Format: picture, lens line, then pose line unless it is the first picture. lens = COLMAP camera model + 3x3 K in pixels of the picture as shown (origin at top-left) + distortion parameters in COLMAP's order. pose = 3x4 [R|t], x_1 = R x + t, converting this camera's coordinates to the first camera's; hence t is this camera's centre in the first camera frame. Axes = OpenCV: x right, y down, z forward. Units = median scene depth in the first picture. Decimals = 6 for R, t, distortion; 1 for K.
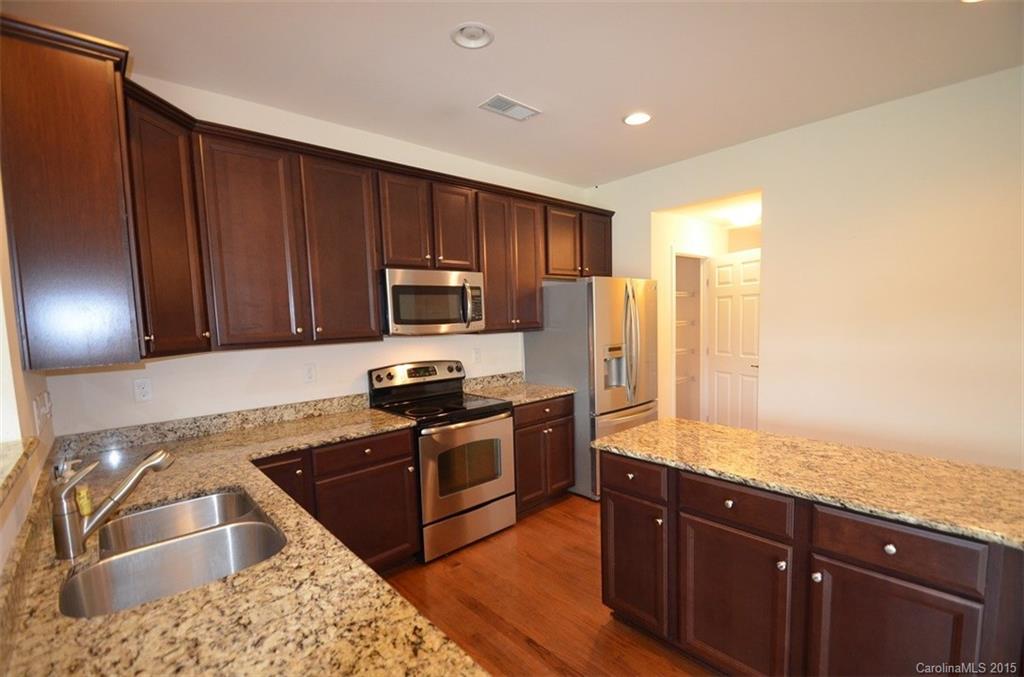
lens RADIAL K [[449.3, 0, 513.4], [0, 449.3, 351.5], [0, 0, 1]] dist [-0.003886, -0.000492]
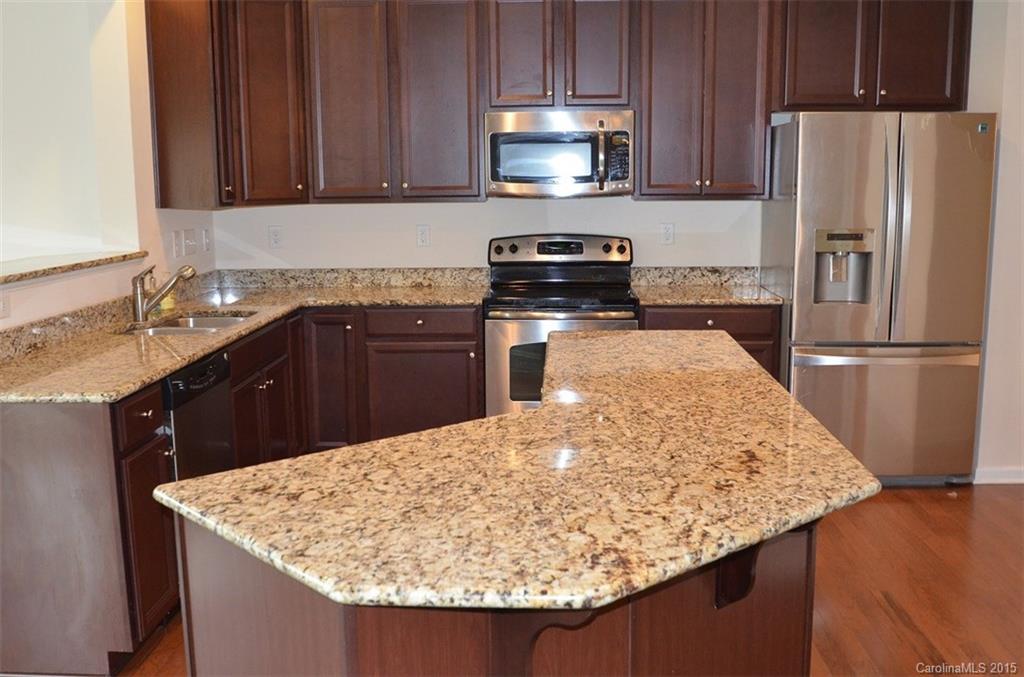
lens RADIAL K [[1056.3, 0, 512.3], [0, 1056.3, 342.4], [0, 0, 1]] dist [-0.068674, 0.000000]
pose [[0.711050, 0.135833, -0.689896, 1.097045], [-0.065798, 0.989712, 0.127047, -0.017395], [0.700056, -0.044943, 0.712673, -0.332746]]
